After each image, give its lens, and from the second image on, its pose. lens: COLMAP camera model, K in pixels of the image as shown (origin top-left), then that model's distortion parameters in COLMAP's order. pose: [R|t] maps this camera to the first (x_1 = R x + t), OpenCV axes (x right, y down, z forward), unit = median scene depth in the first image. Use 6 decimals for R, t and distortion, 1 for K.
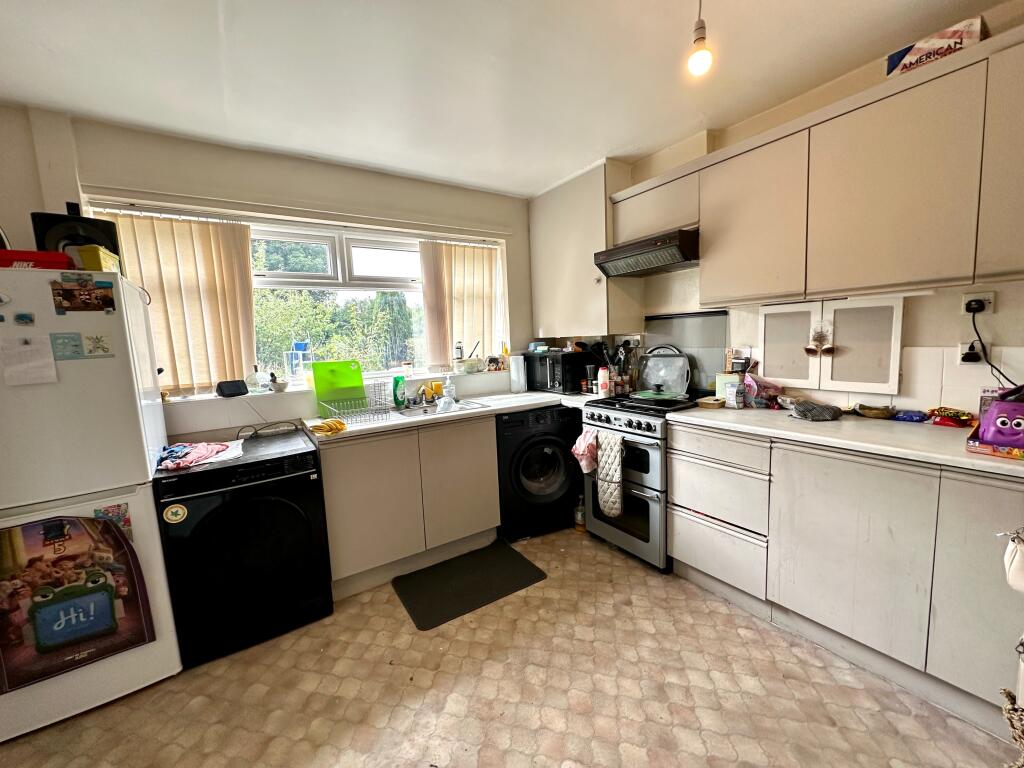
lens RADIAL K [[411.2, 0, 513.0], [0, 411.2, 382.9], [0, 0, 1]] dist [-0.000287, 0.000258]
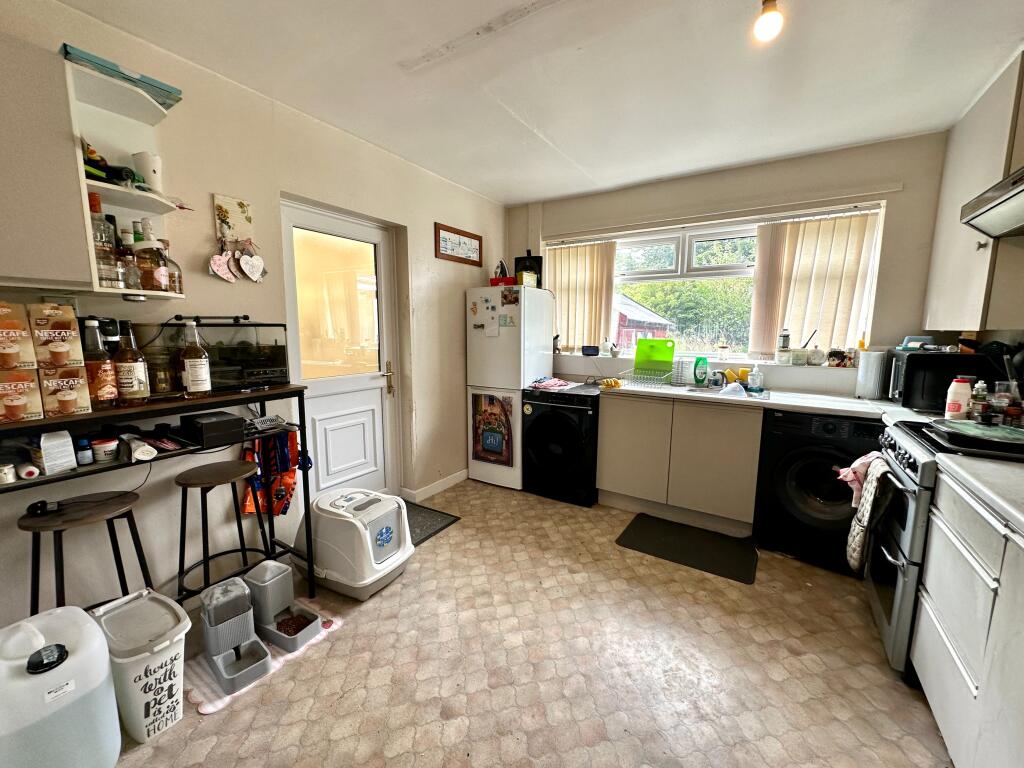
lens RADIAL K [[411.2, 0, 513.0], [0, 411.2, 382.9], [0, 0, 1]] dist [-0.000287, 0.000258]
pose [[0.401683, 0.169705, -0.899917, 0.666037], [-0.125354, 0.983619, 0.129537, -0.034889], [0.907159, 0.060776, 0.416377, 0.097106]]
